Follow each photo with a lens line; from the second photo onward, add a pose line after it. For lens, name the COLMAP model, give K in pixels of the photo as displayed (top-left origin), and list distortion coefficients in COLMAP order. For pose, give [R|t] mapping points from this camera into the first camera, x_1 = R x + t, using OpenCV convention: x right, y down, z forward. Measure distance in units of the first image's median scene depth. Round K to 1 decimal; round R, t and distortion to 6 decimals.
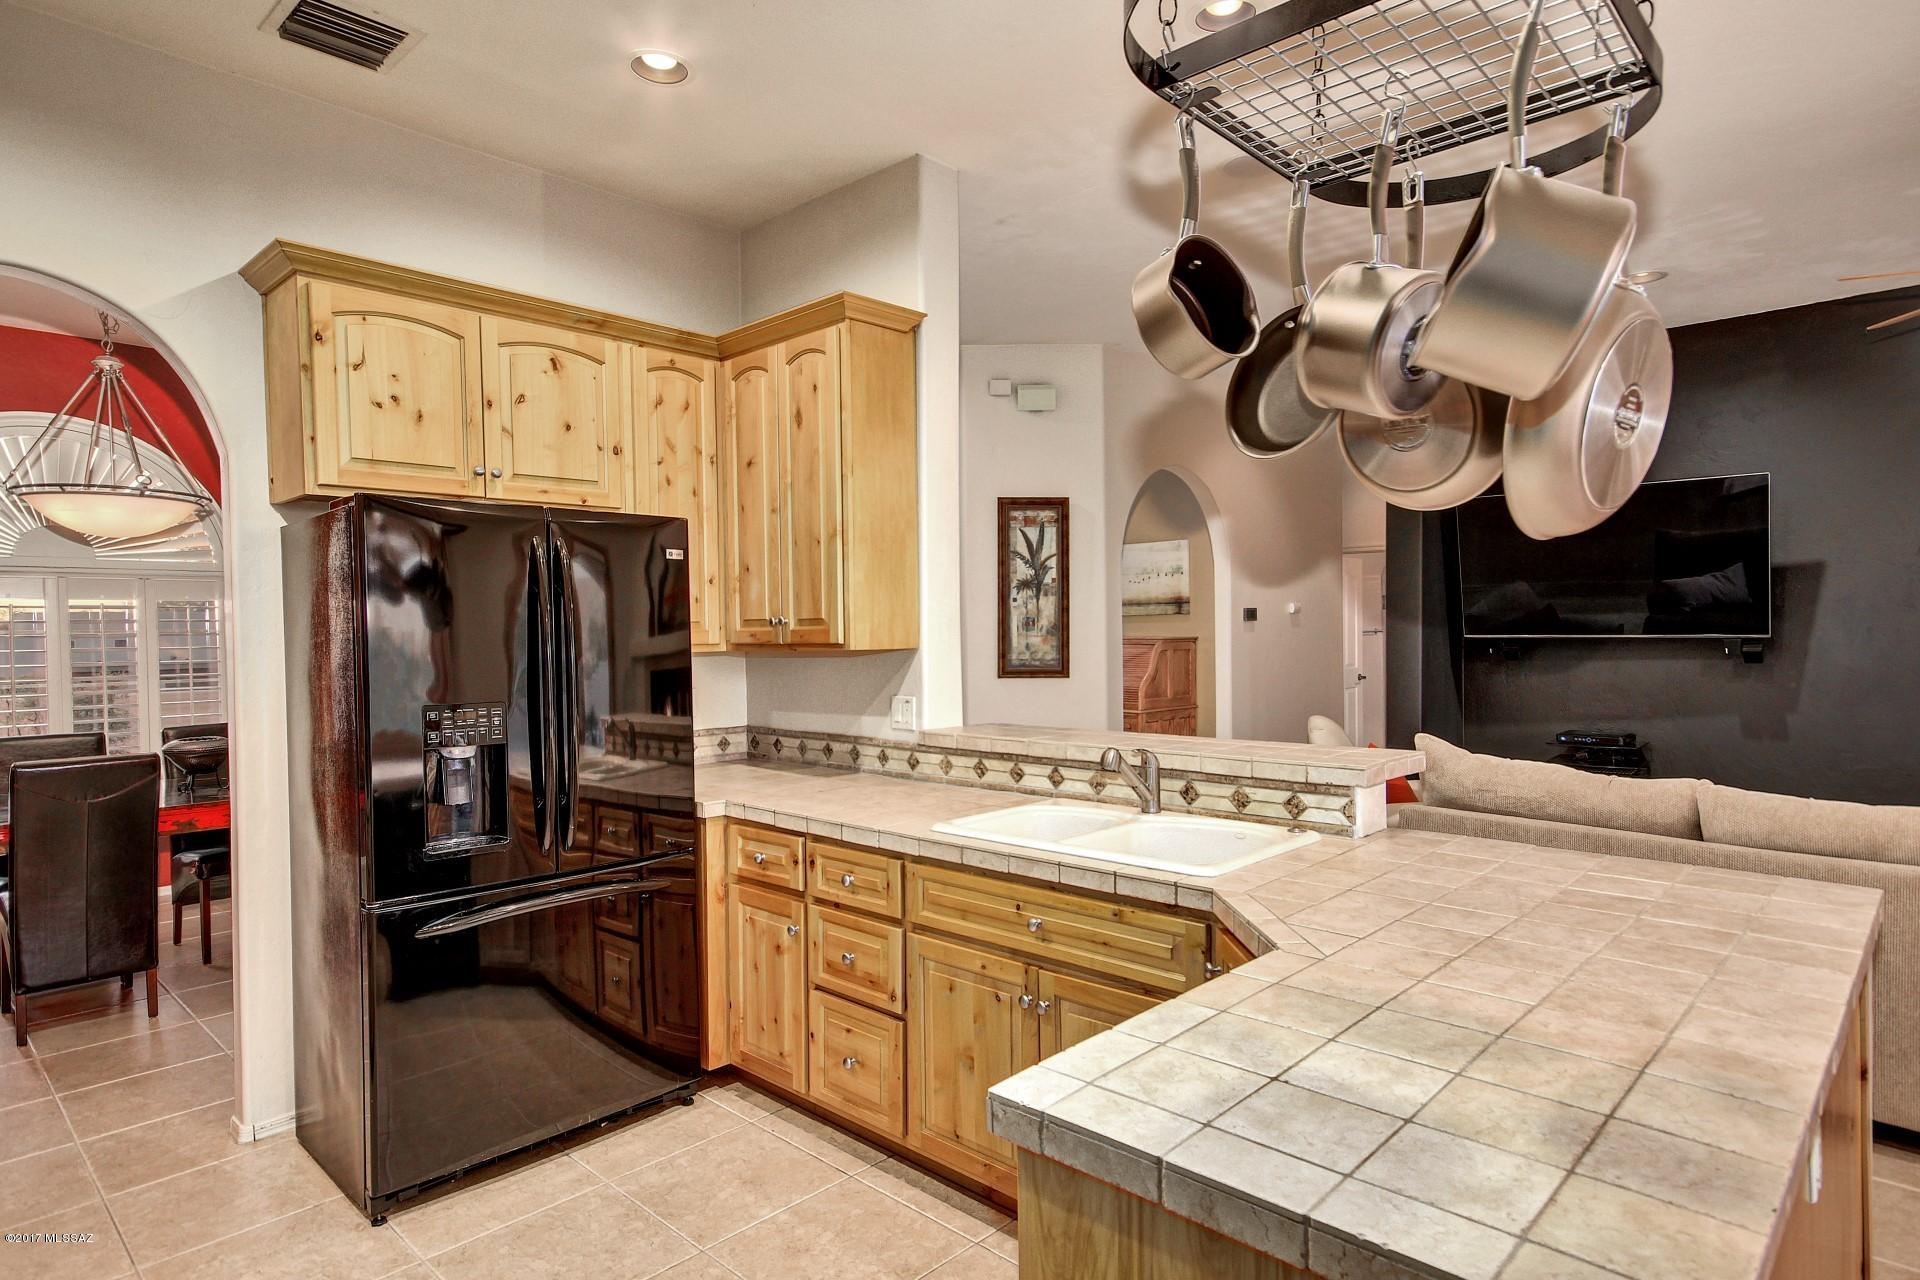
lens RADIAL K [[1065.8, 0, 972.5], [0, 1065.8, 641.6], [0, 0, 1]] dist [0.009352, 0.004067]
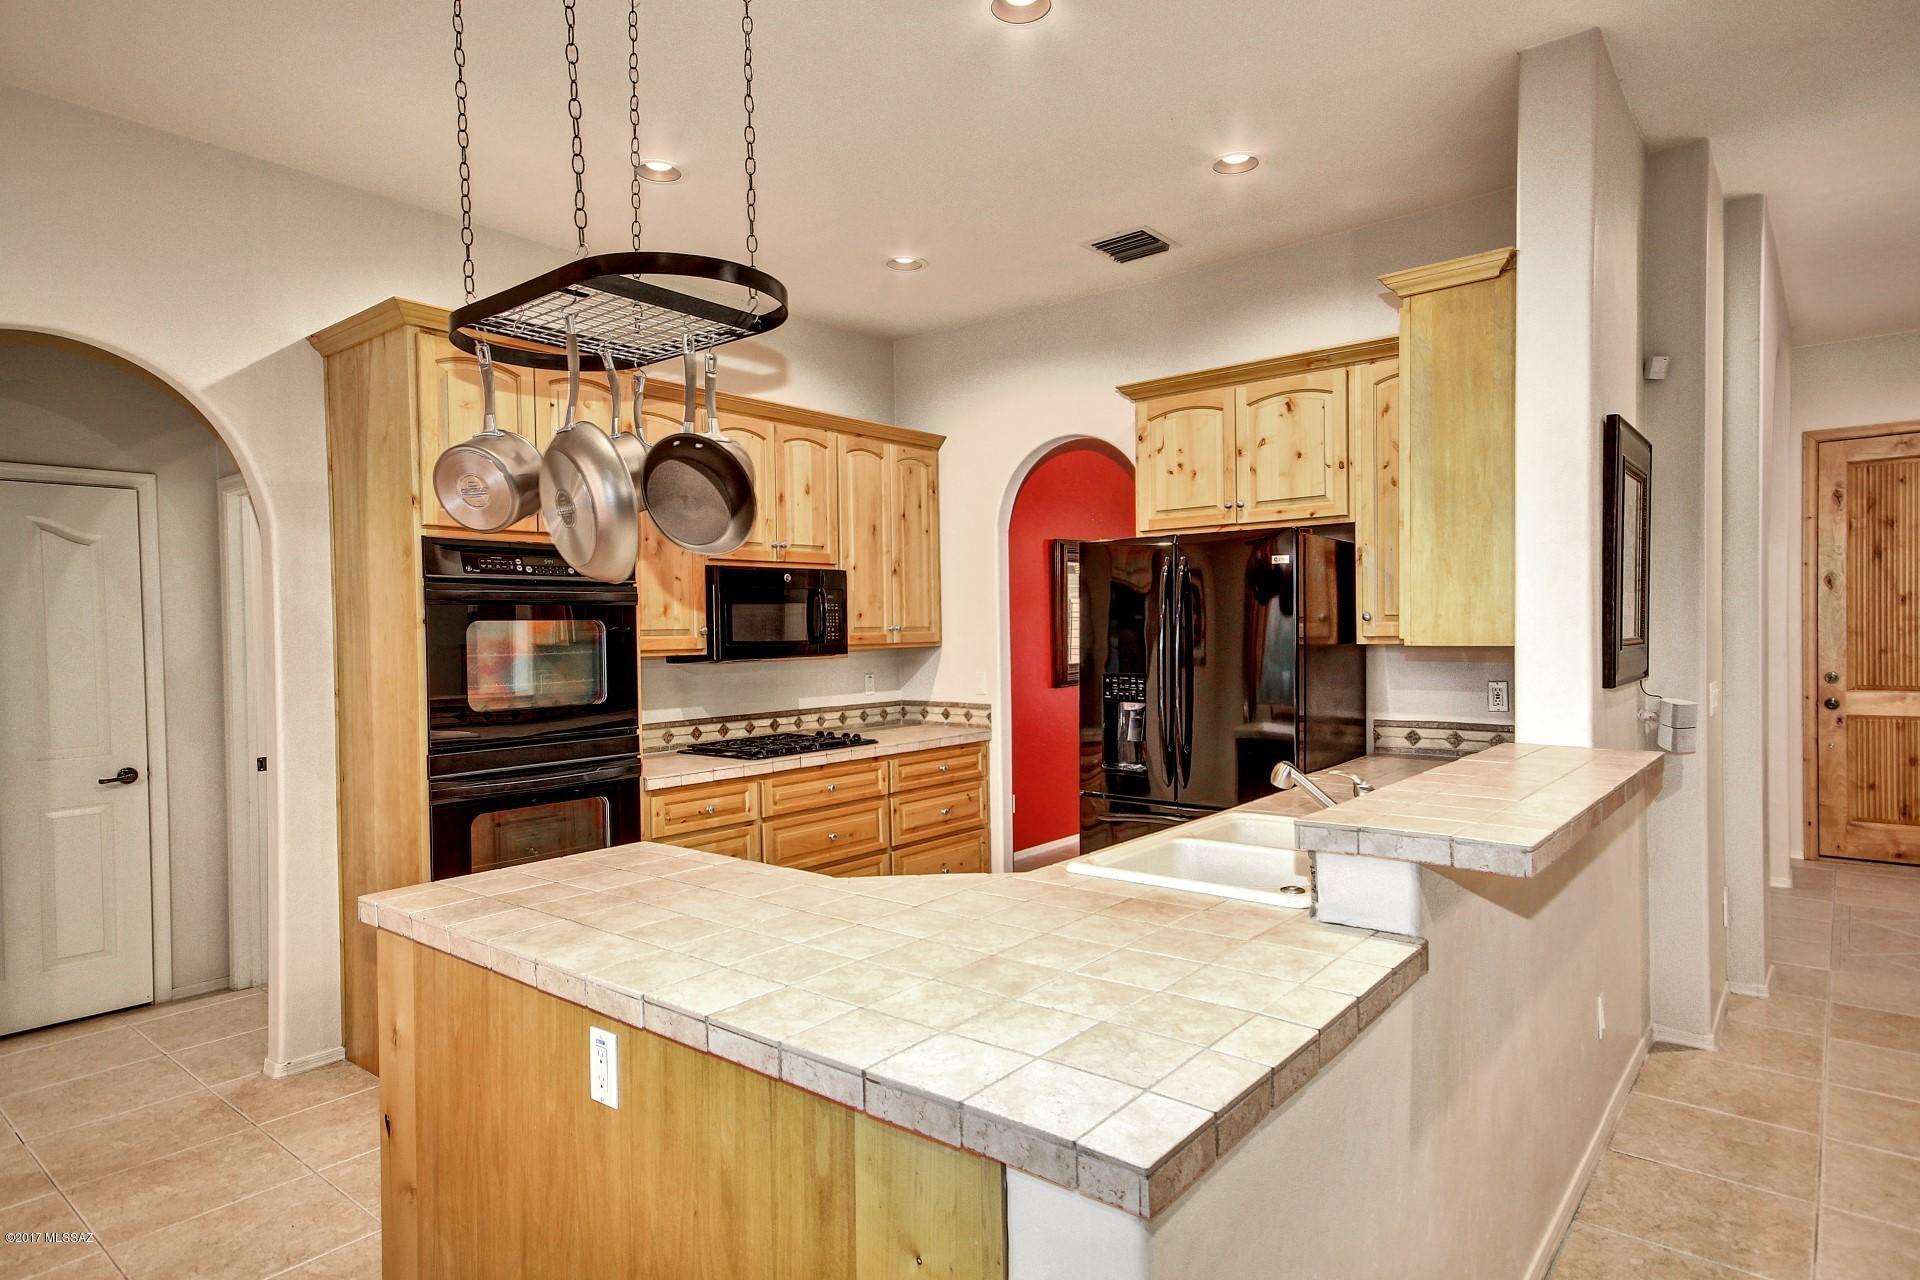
lens RADIAL K [[1065.8, 0, 951.4], [0, 1065.8, 636.6], [0, 0, 1]] dist [0.009352, 0.004067]
pose [[0.063033, 0.018187, -0.997846, 0.948234], [0.002020, 0.999830, 0.018351, -0.021126], [0.998009, -0.003173, 0.062985, 0.621745]]
